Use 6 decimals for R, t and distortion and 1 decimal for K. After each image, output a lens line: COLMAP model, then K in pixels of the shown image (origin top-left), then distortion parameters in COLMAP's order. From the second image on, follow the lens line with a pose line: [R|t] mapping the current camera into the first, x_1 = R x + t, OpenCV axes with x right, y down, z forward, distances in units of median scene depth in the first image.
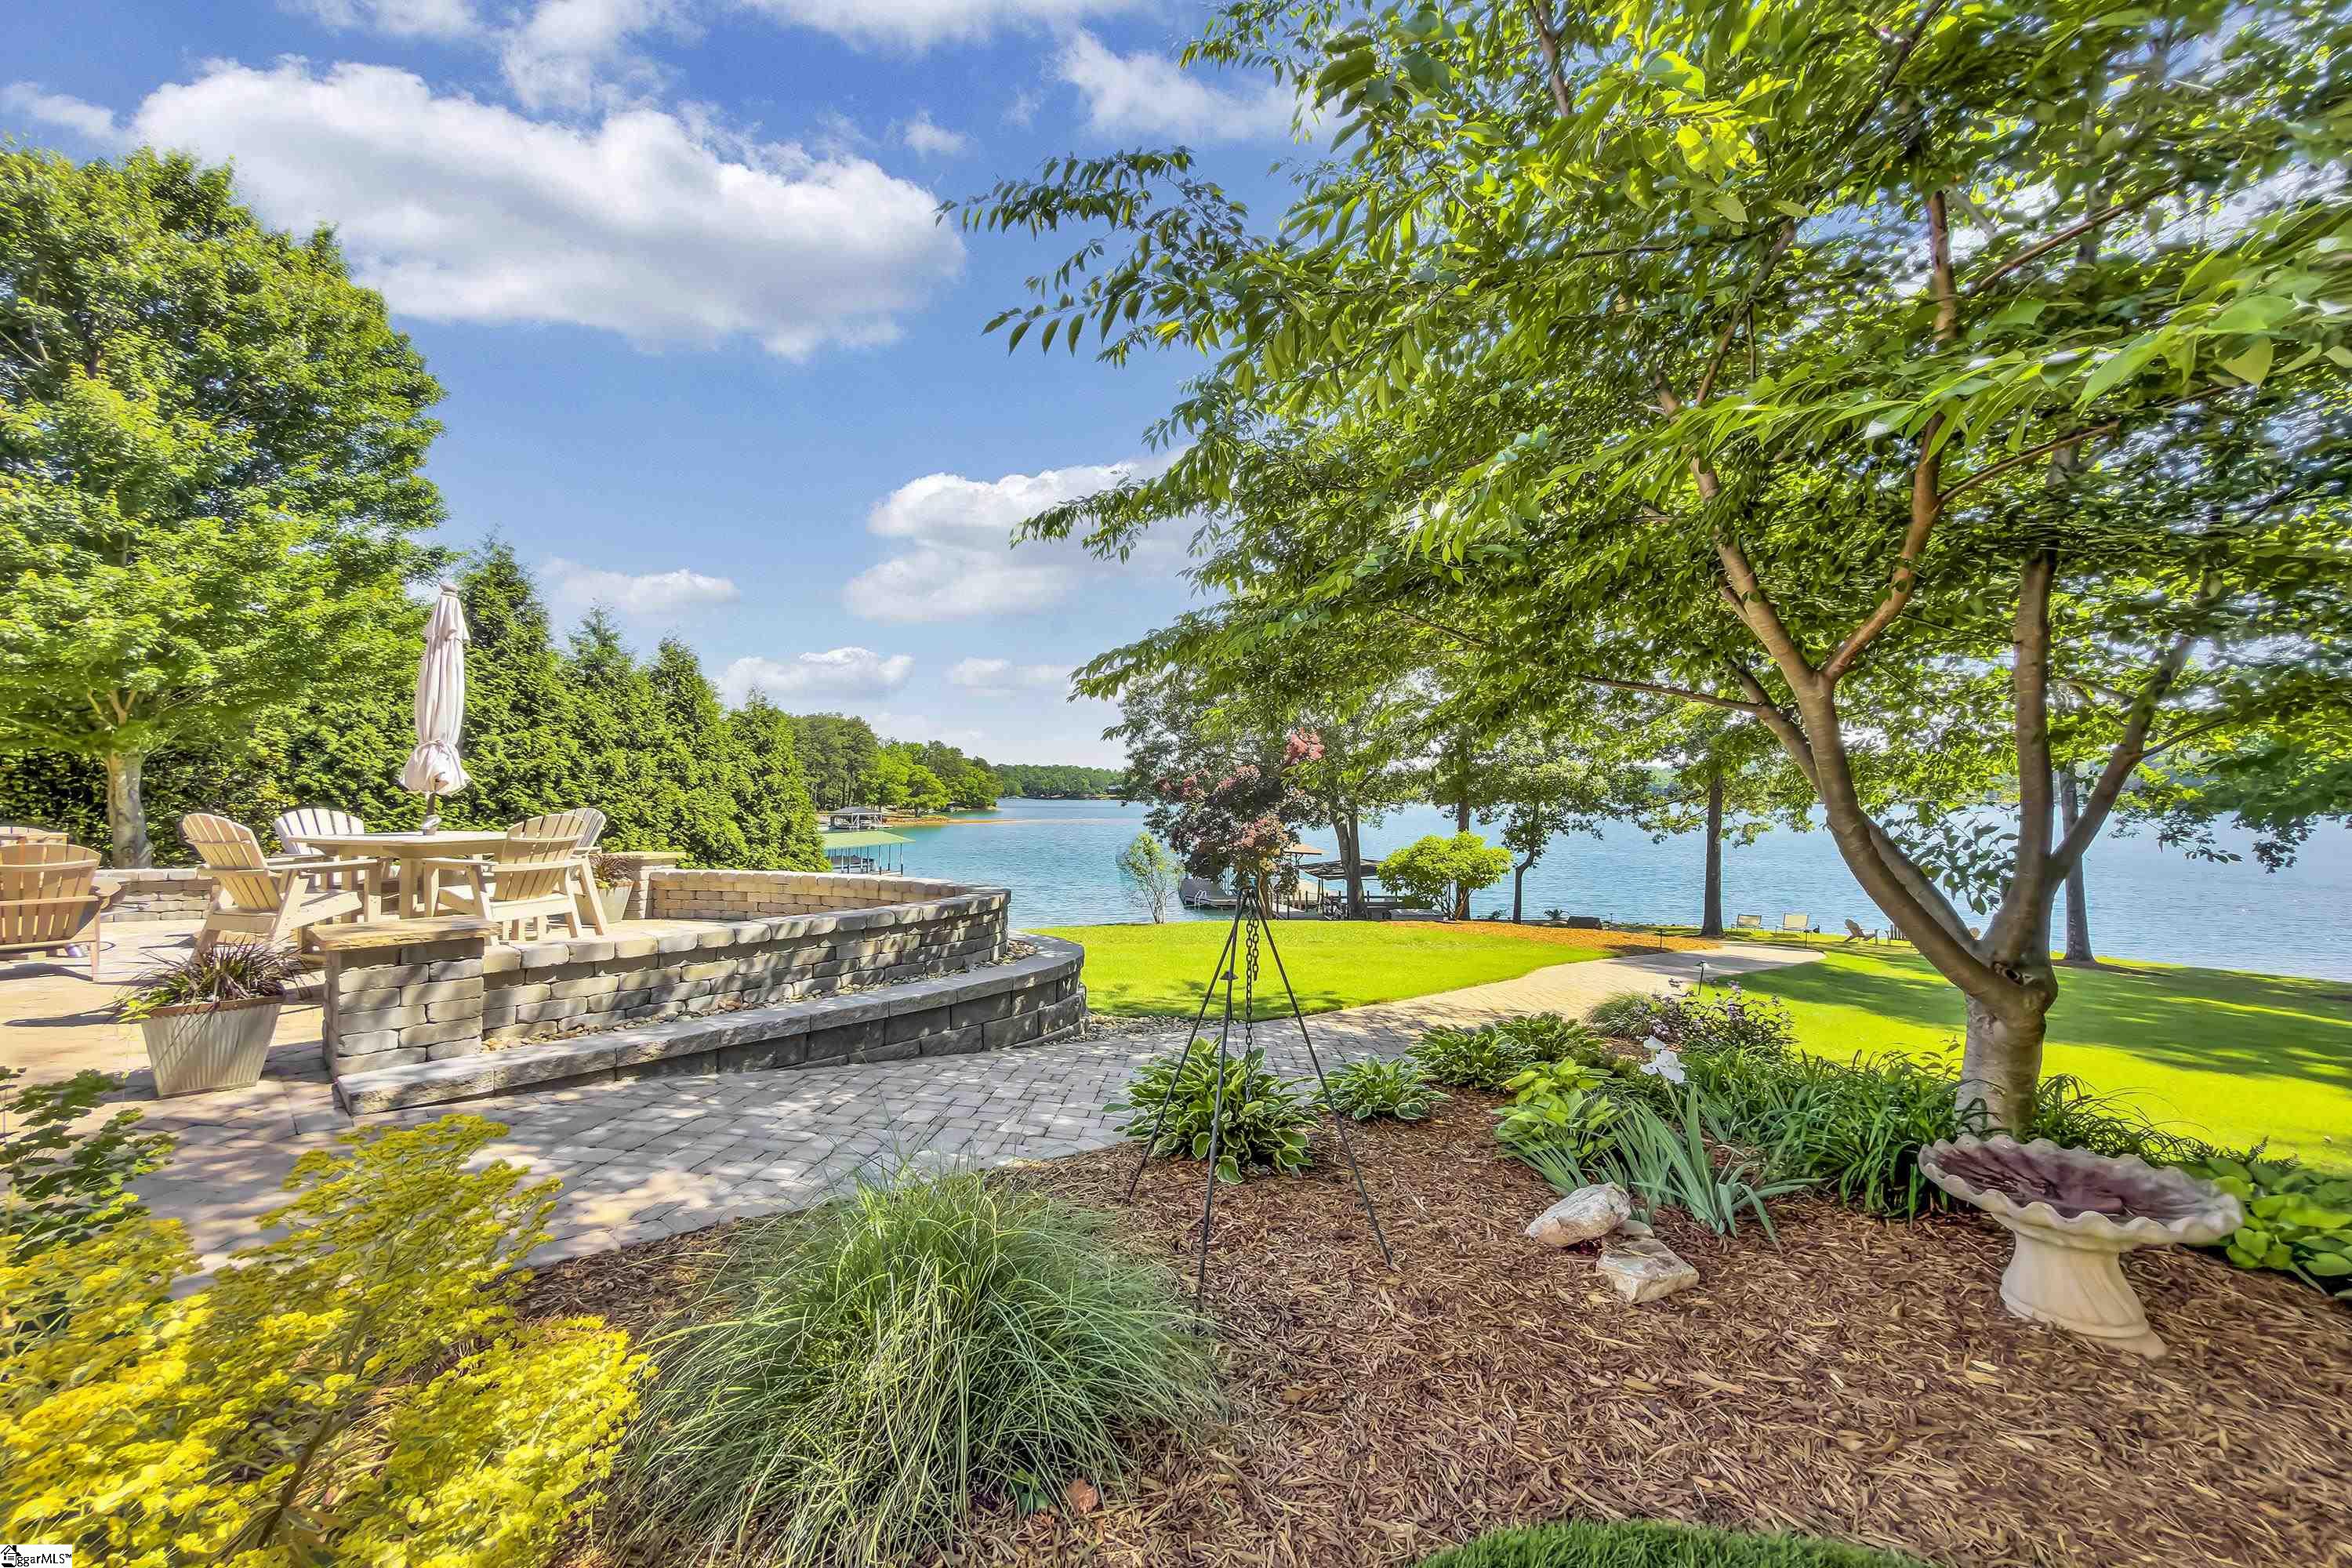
lens RADIAL K [[917.1, 0, 1176.0], [0, 917.1, 784.0], [0, 0, 1]] dist [-0.000451, -0.000024]
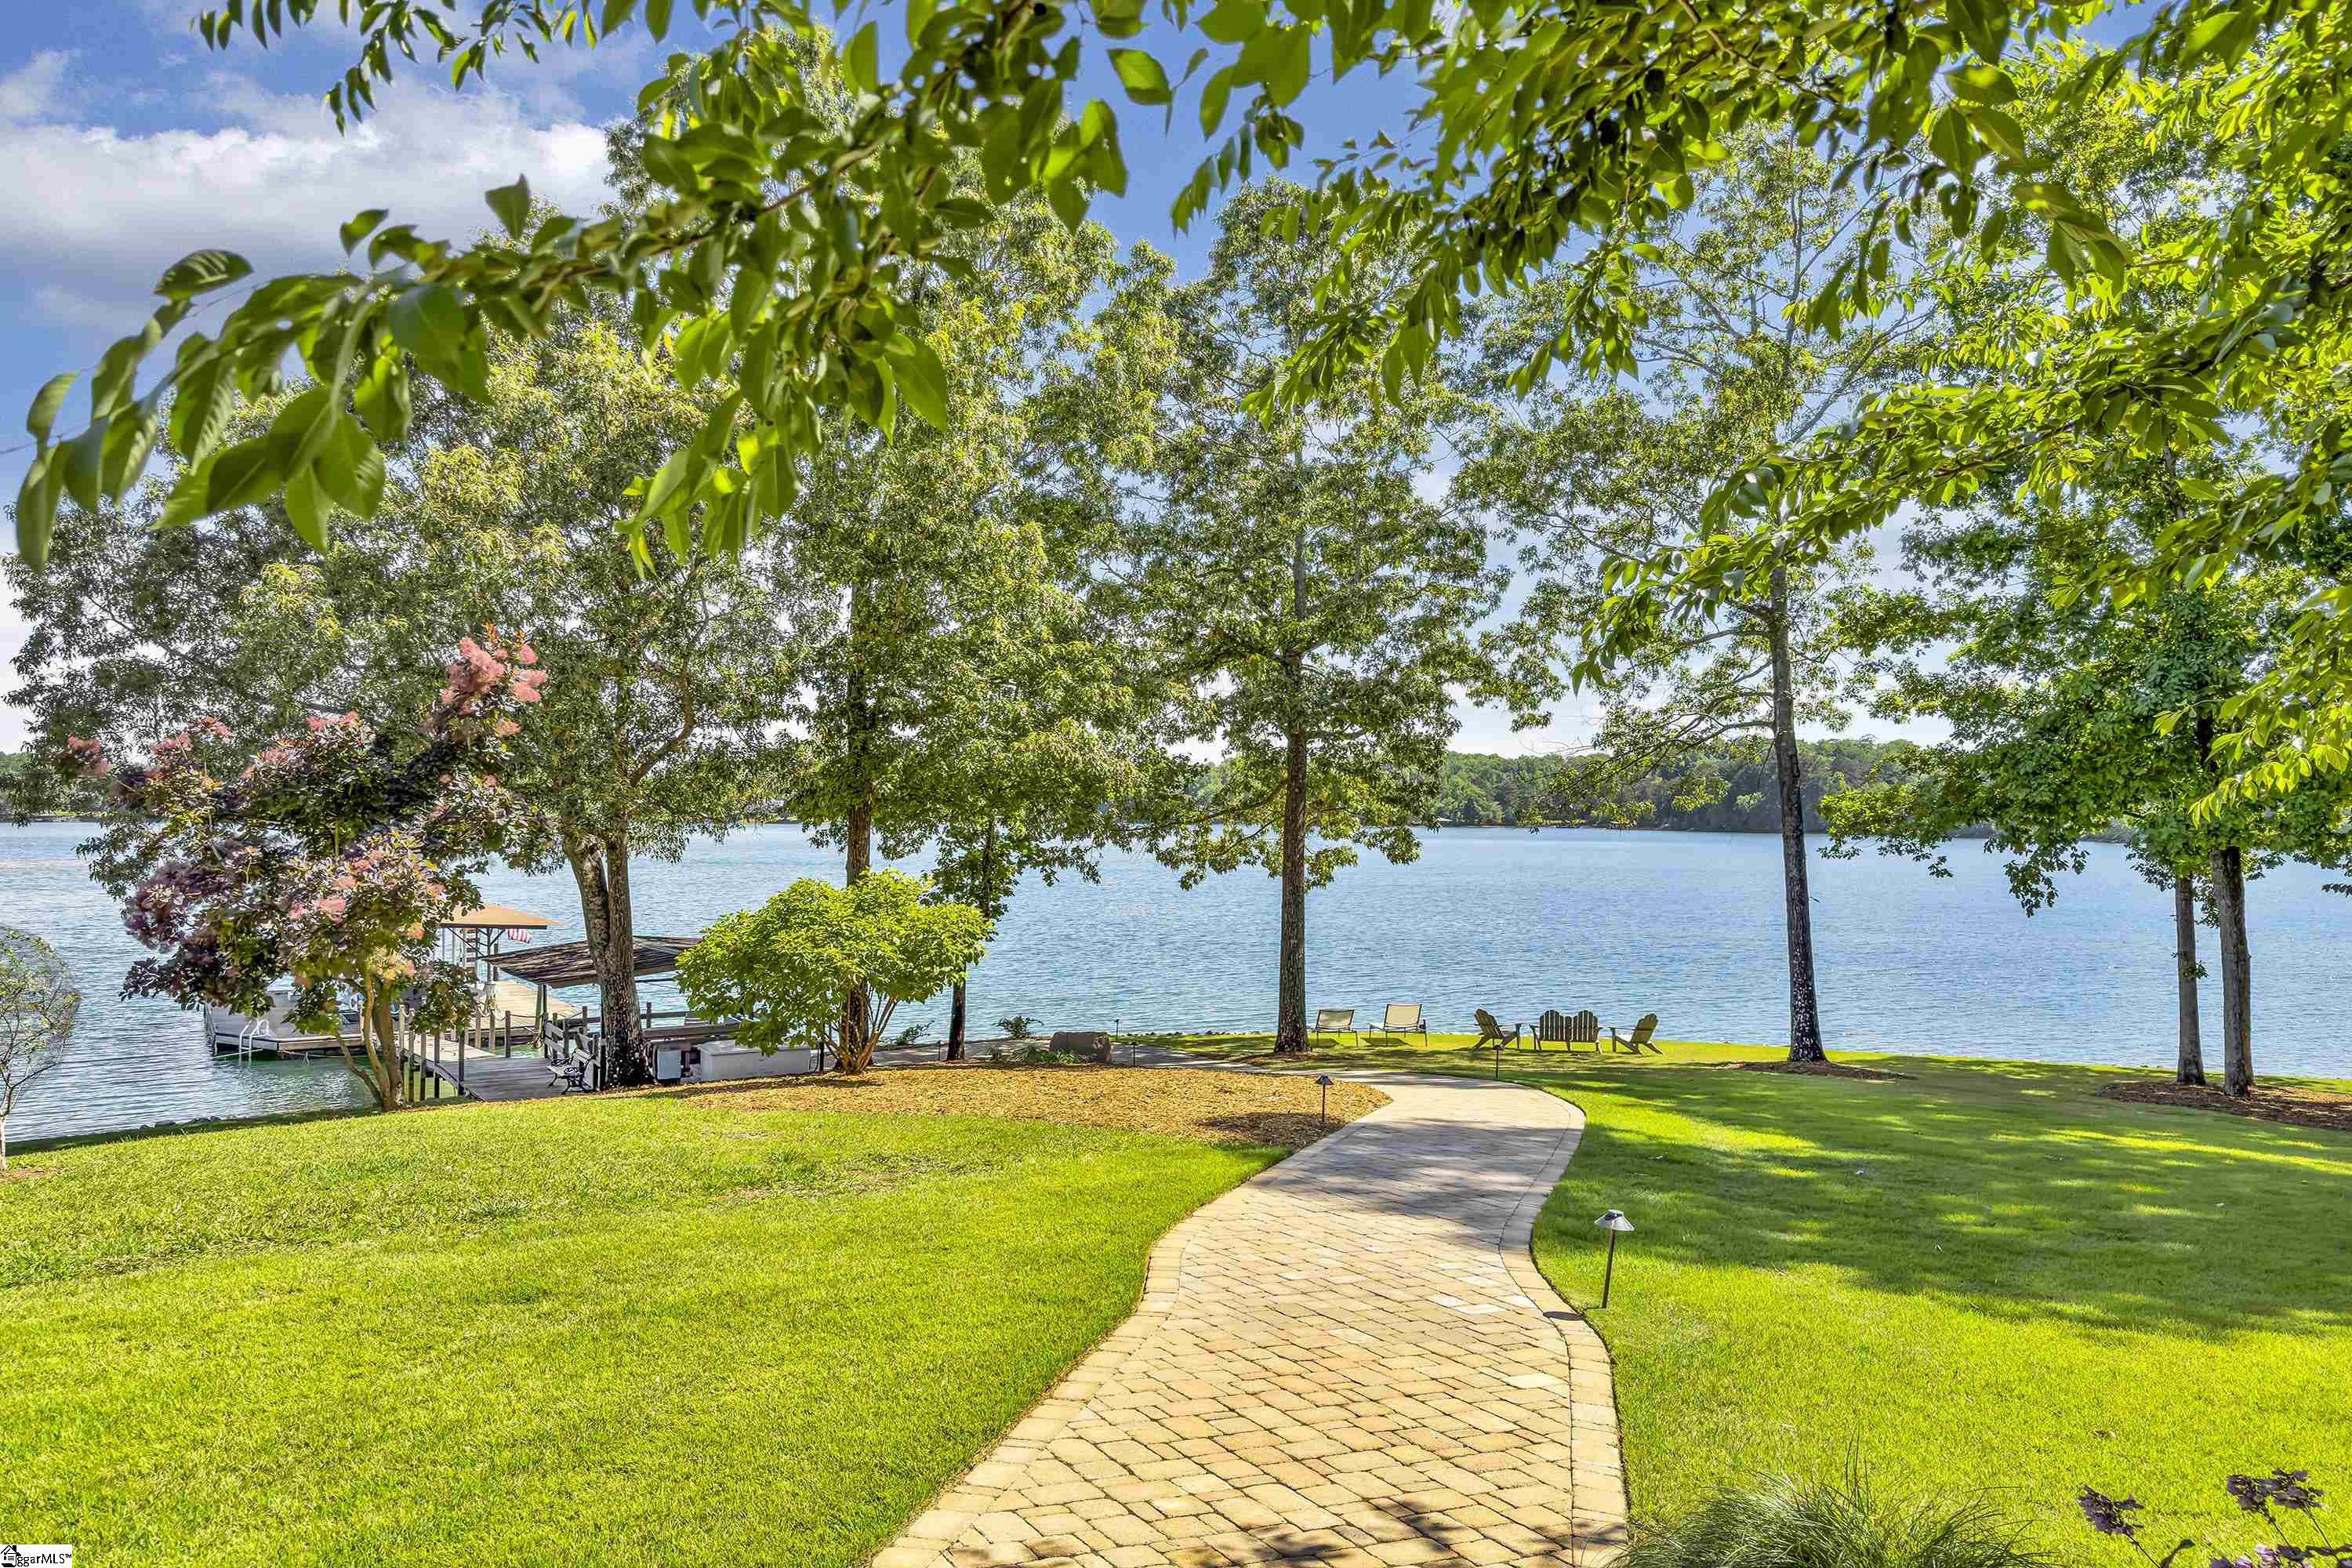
lens RADIAL K [[1535.1, 0, 1180.0], [0, 1535.1, 754.4], [0, 0, 1]] dist [0.058288, -0.000424]
pose [[0.858977, 0.023850, 0.511459, 0.041279], [-0.009150, 0.999470, -0.031241, 0.013234], [-0.511933, 0.022155, 0.858740, 0.211631]]
